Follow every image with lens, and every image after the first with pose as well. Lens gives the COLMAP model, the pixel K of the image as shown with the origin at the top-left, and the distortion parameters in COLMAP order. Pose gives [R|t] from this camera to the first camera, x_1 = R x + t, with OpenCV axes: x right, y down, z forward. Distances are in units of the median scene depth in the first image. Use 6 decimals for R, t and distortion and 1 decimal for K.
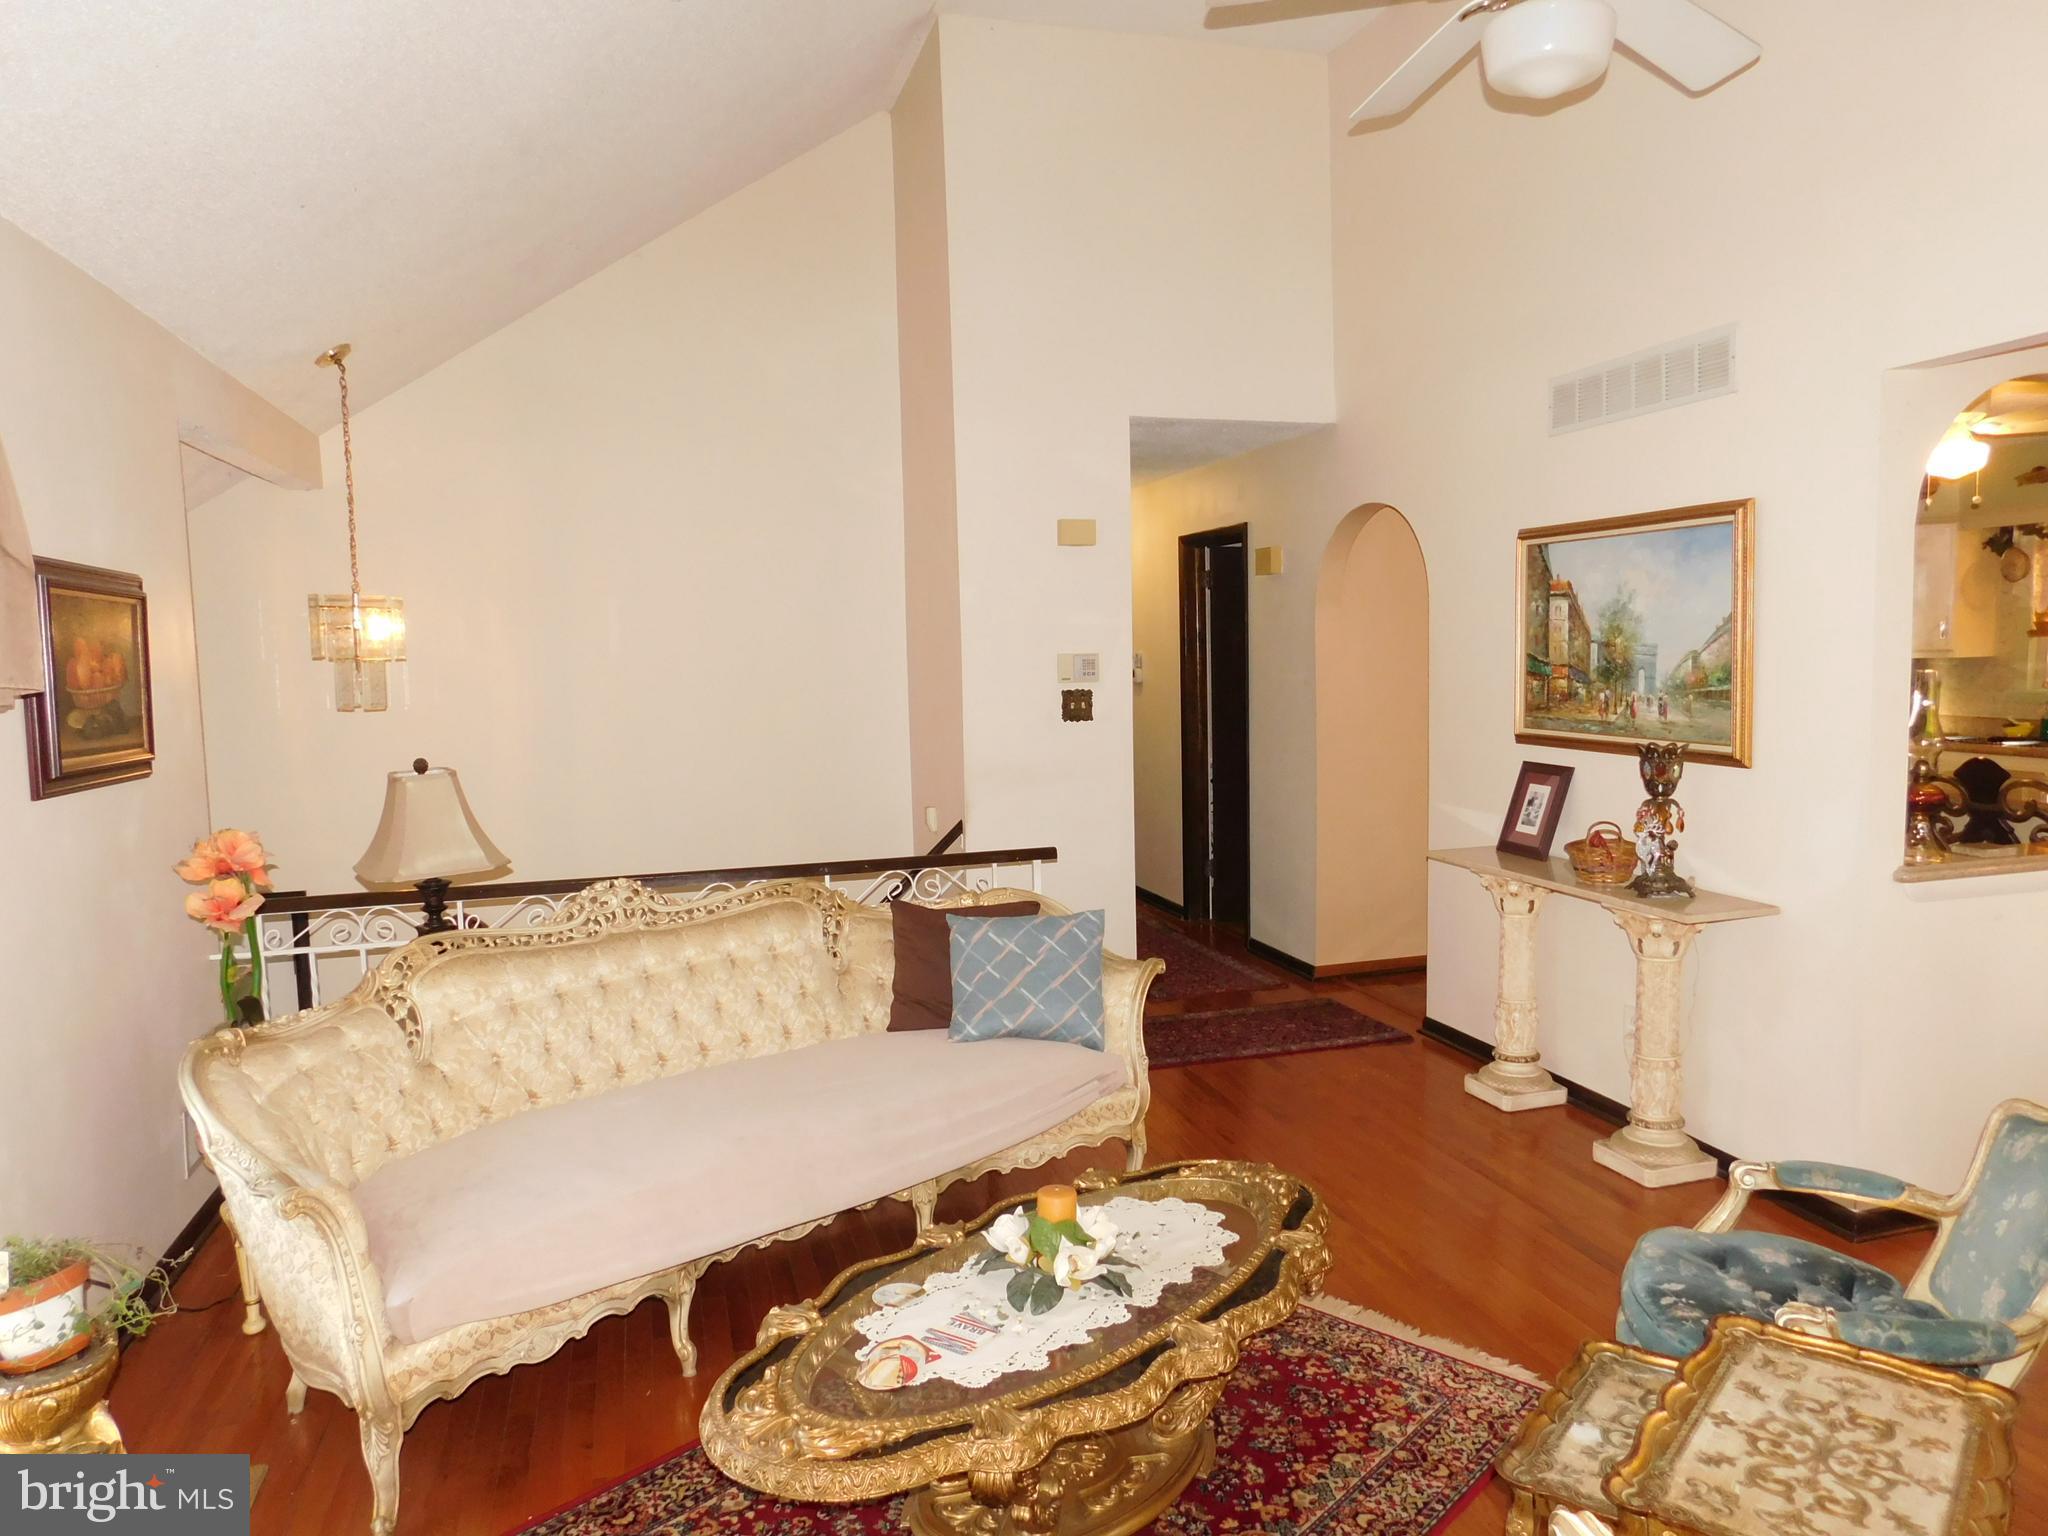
lens RADIAL K [[1367.9, 0, 1010.3], [0, 1367.9, 764.8], [0, 0, 1]] dist [-0.062428, 0.062870]
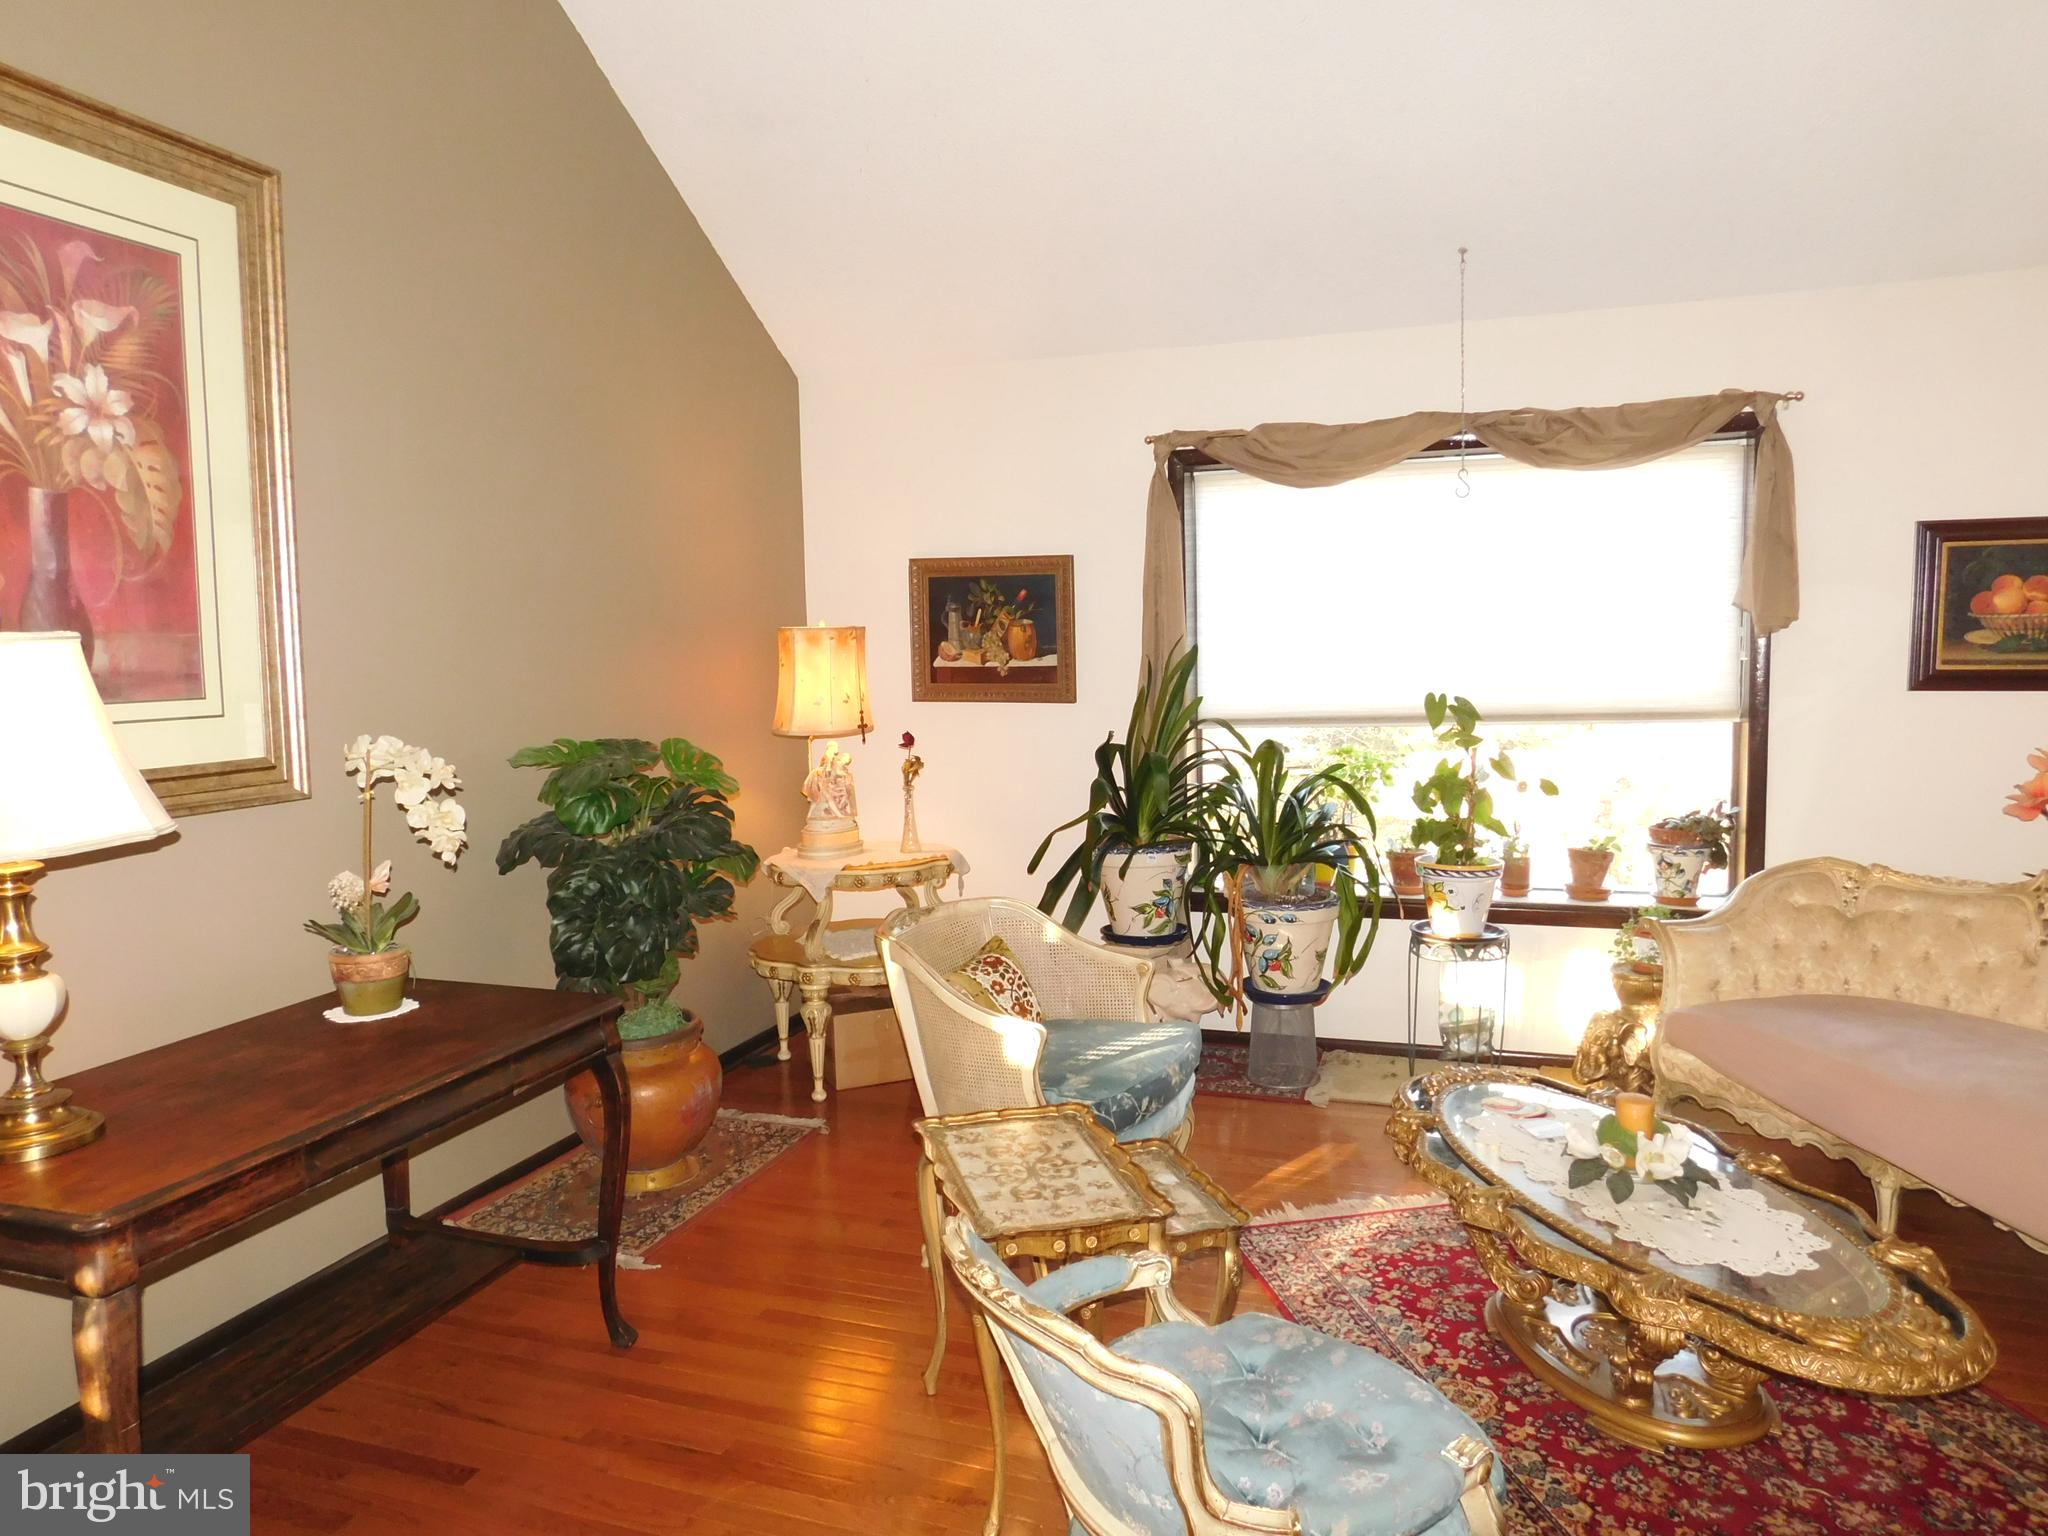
lens RADIAL K [[1367.9, 0, 1010.3], [0, 1367.9, 764.8], [0, 0, 1]] dist [-0.062428, 0.062870]
pose [[-0.581556, 0.110908, -0.805910, 1.161656], [-0.035462, 0.986265, 0.161318, -0.106884], [0.812733, 0.122395, -0.569636, 1.169042]]
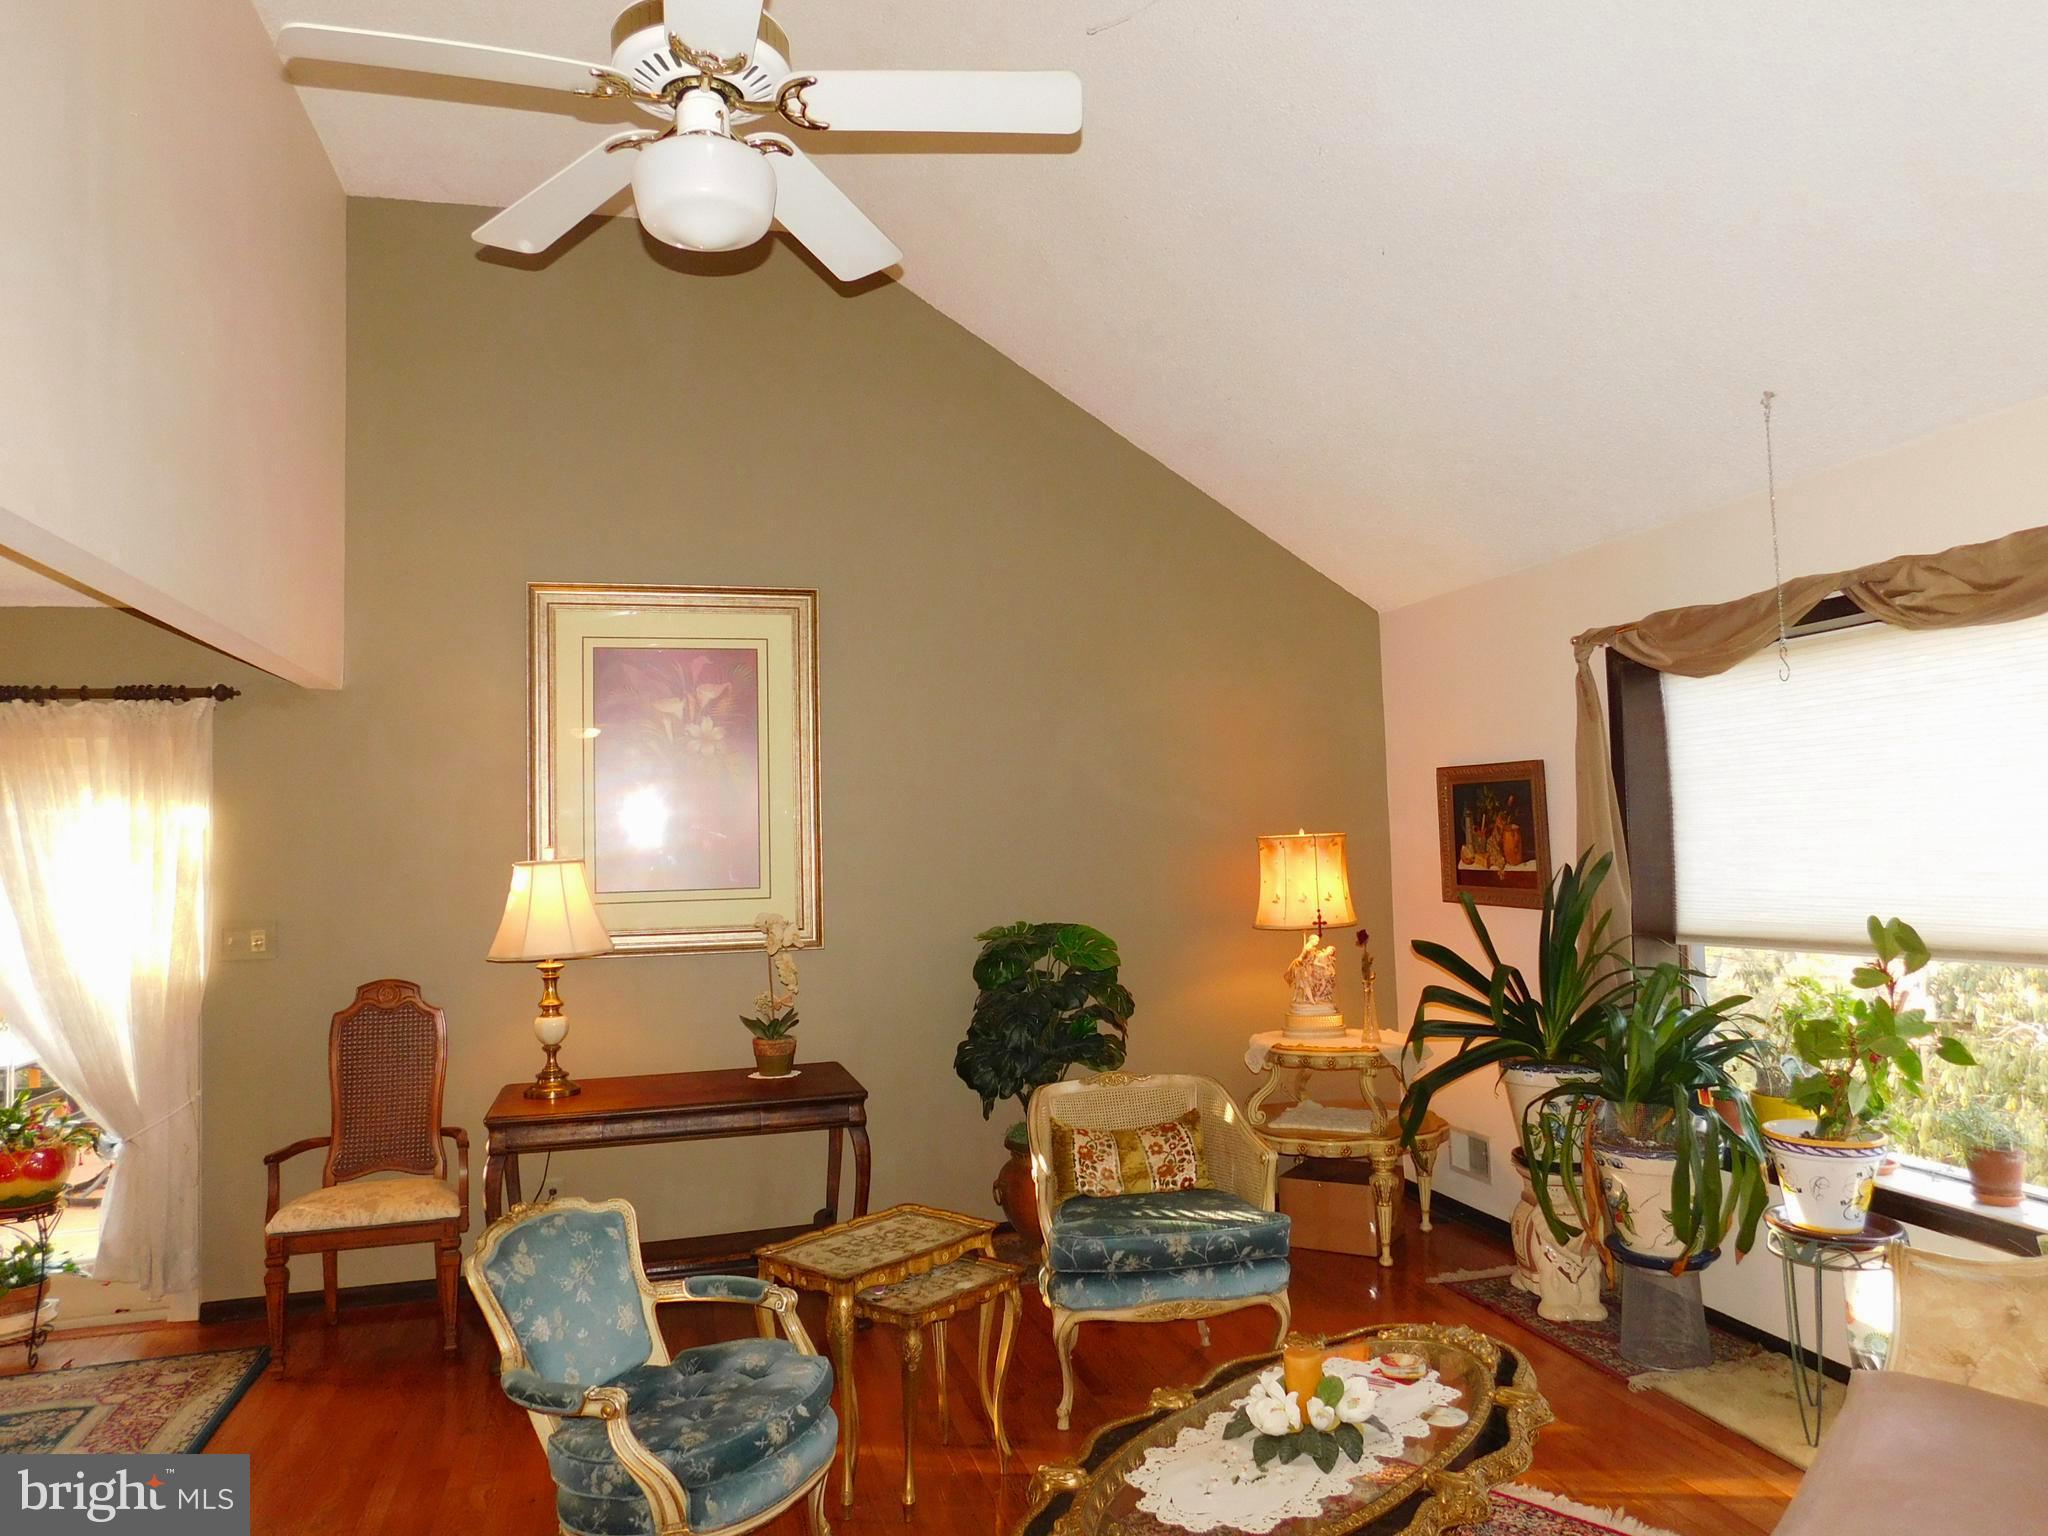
lens RADIAL K [[1367.9, 0, 1010.3], [0, 1367.9, 764.8], [0, 0, 1]] dist [-0.062428, 0.062870]
pose [[-0.998470, 0.054040, 0.011727, 0.221777], [0.054359, 0.998107, 0.028773, -0.180022], [-0.010150, 0.029366, -0.999517, 2.022235]]
